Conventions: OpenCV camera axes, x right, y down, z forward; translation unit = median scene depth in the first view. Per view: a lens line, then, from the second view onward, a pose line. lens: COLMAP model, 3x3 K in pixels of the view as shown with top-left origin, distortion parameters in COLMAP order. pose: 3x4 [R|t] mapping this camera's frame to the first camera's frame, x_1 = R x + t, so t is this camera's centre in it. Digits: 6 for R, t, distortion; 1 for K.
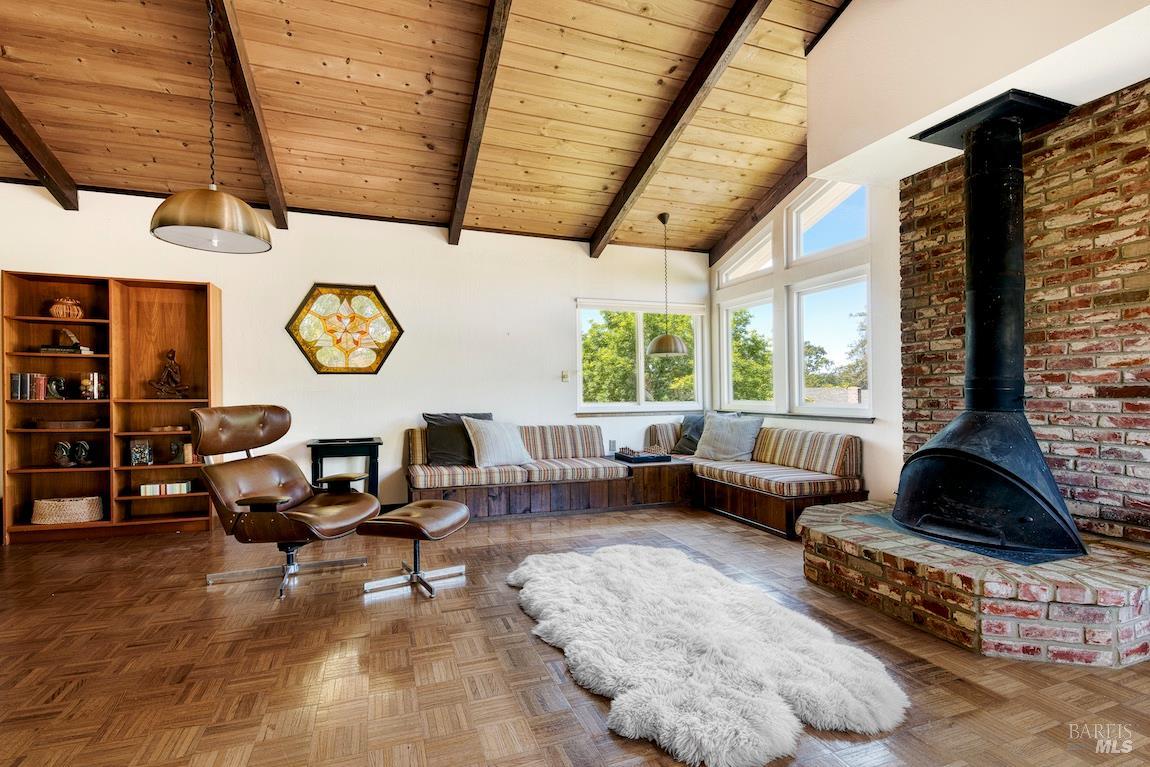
lens RADIAL K [[516.5, 0, 553.7], [0, 516.5, 382.7], [0, 0, 1]] dist [-0.013067, -0.000282]
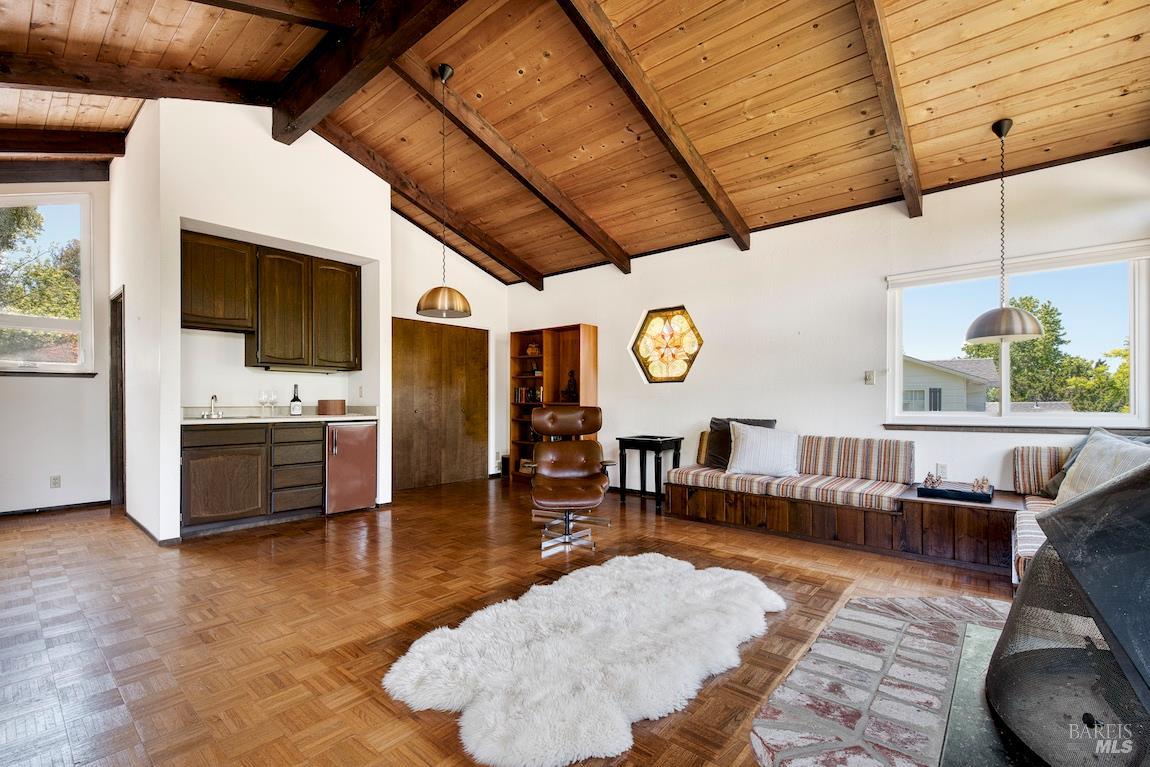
lens RADIAL K [[507.8, 0, 573.4], [0, 507.8, 401.5], [0, 0, 1]] dist [0.001889, 0.000111]
pose [[0.504526, 0.007191, -0.863367, 0.513976], [0.023959, 0.999464, 0.022325, -0.004821], [0.863064, -0.031949, 0.504083, 0.216404]]
